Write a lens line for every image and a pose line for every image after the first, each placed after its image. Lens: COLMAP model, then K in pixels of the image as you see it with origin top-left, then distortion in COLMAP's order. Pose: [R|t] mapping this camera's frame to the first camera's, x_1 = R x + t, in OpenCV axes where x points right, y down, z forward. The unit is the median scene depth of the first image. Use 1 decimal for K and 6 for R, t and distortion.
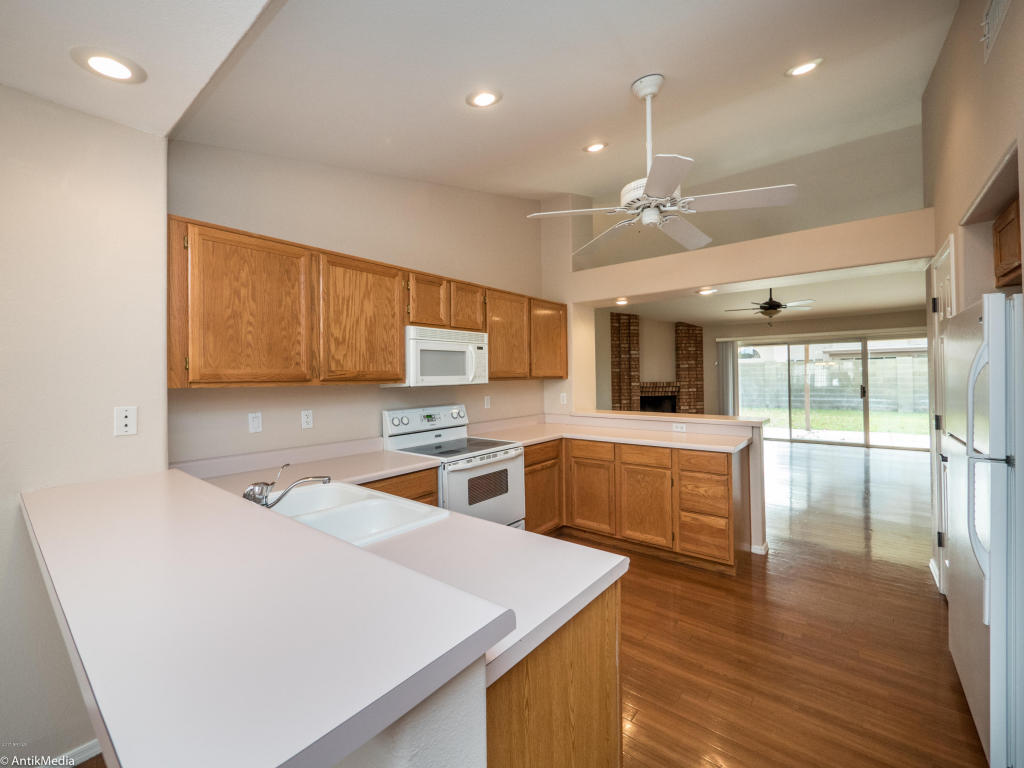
lens RADIAL K [[431.5, 0, 516.2], [0, 431.5, 374.8], [0, 0, 1]] dist [-0.002309, -0.000242]
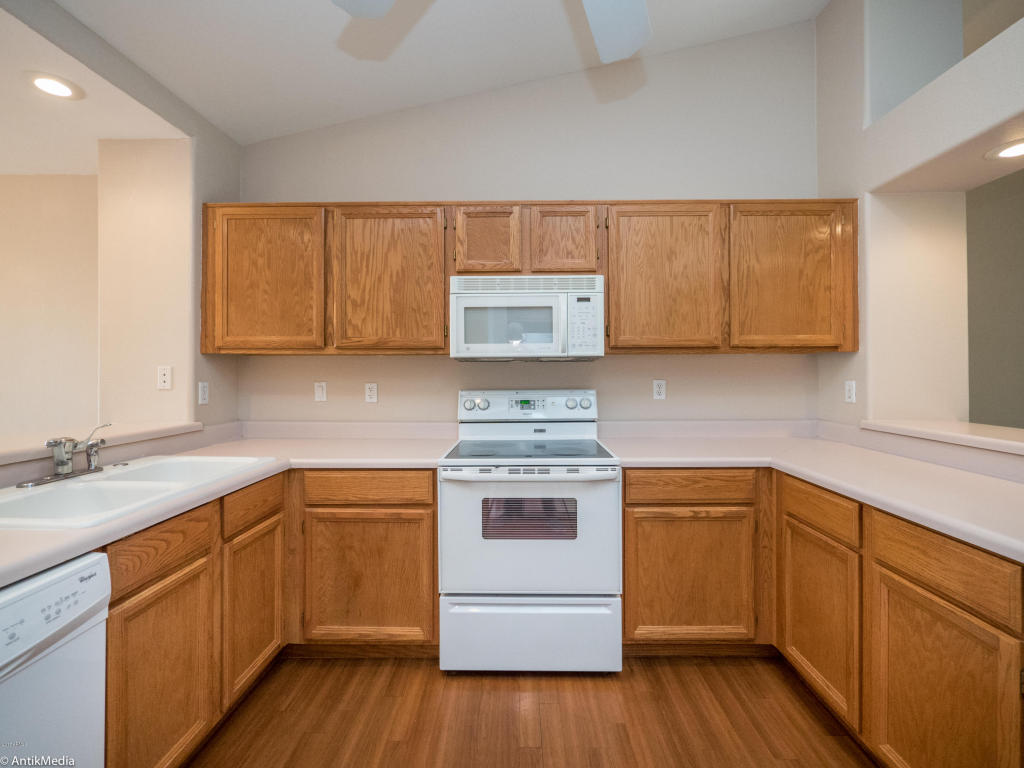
lens RADIAL K [[452.4, 0, 515.5], [0, 452.4, 366.9], [0, 0, 1]] dist [-0.002251, -0.000127]
pose [[0.609607, 0.004322, -0.792692, 0.422387], [-0.002957, 0.999991, 0.003178, 0.038619], [0.792698, 0.000406, 0.609614, 0.574618]]
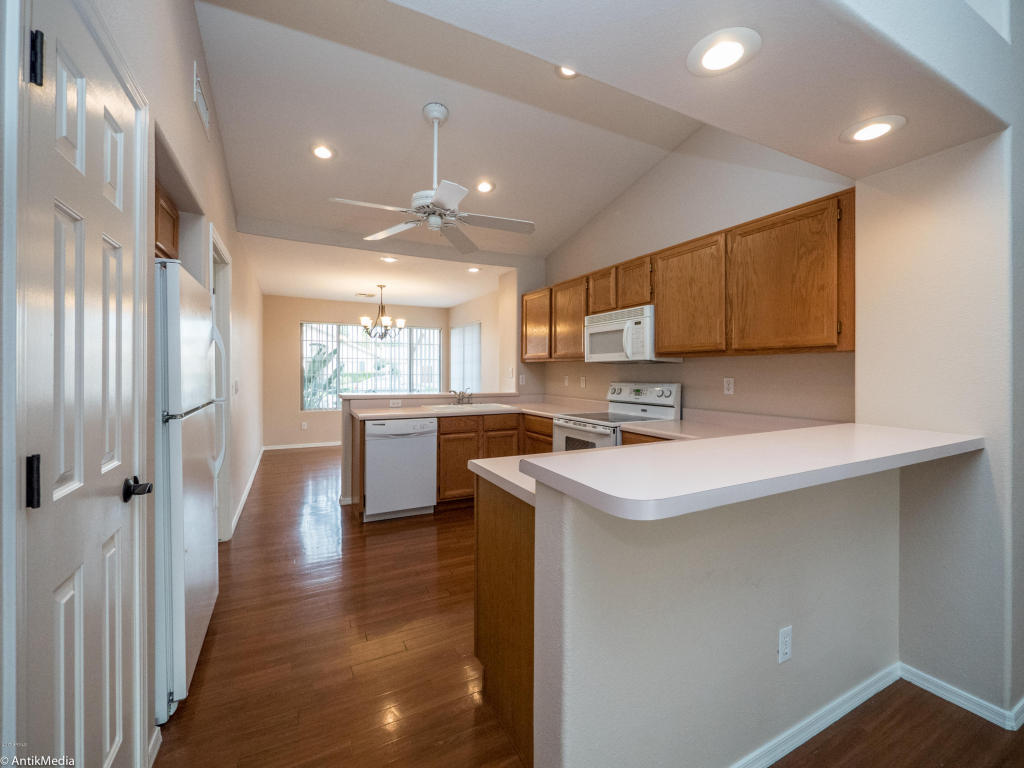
lens RADIAL K [[431.5, 0, 516.2], [0, 431.5, 374.8], [0, 0, 1]] dist [-0.002309, -0.000242]
pose [[-0.412917, 0.018282, -0.910585, 1.001718], [0.003673, 0.999824, 0.018408, 0.038049], [0.910761, 0.004256, -0.412911, 1.276945]]
